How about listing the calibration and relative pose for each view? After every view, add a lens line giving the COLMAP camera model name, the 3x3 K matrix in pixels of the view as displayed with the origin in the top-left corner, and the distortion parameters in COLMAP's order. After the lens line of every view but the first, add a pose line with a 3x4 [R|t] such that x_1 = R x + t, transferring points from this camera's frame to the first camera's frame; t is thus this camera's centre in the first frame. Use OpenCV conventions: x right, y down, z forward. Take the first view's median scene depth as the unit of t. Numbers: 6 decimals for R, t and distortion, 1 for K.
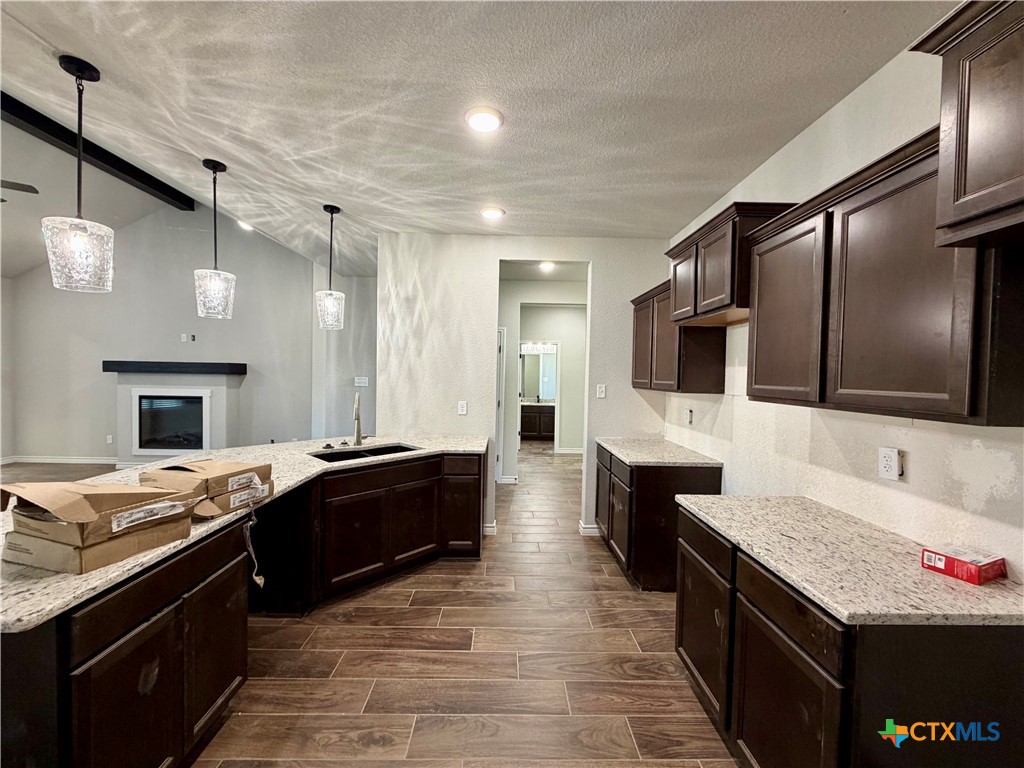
lens RADIAL K [[406.4, 0, 510.1], [0, 406.4, 383.1], [0, 0, 1]] dist [-0.001830, 0.000399]
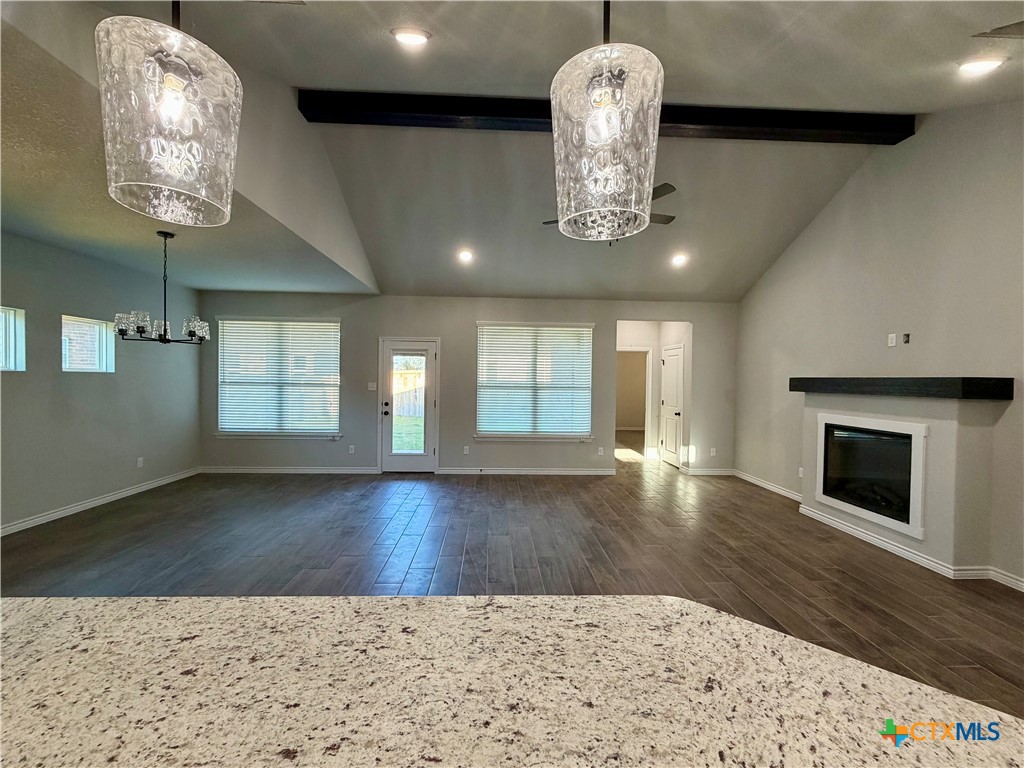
lens RADIAL K [[406.4, 0, 508.7], [0, 406.4, 386.1], [0, 0, 1]] dist [-0.001830, 0.000399]
pose [[0.025957, -0.000098, -0.999663, -0.388589], [-0.037538, 0.999295, -0.001073, -0.032482], [0.998958, 0.037553, 0.025935, 0.842682]]
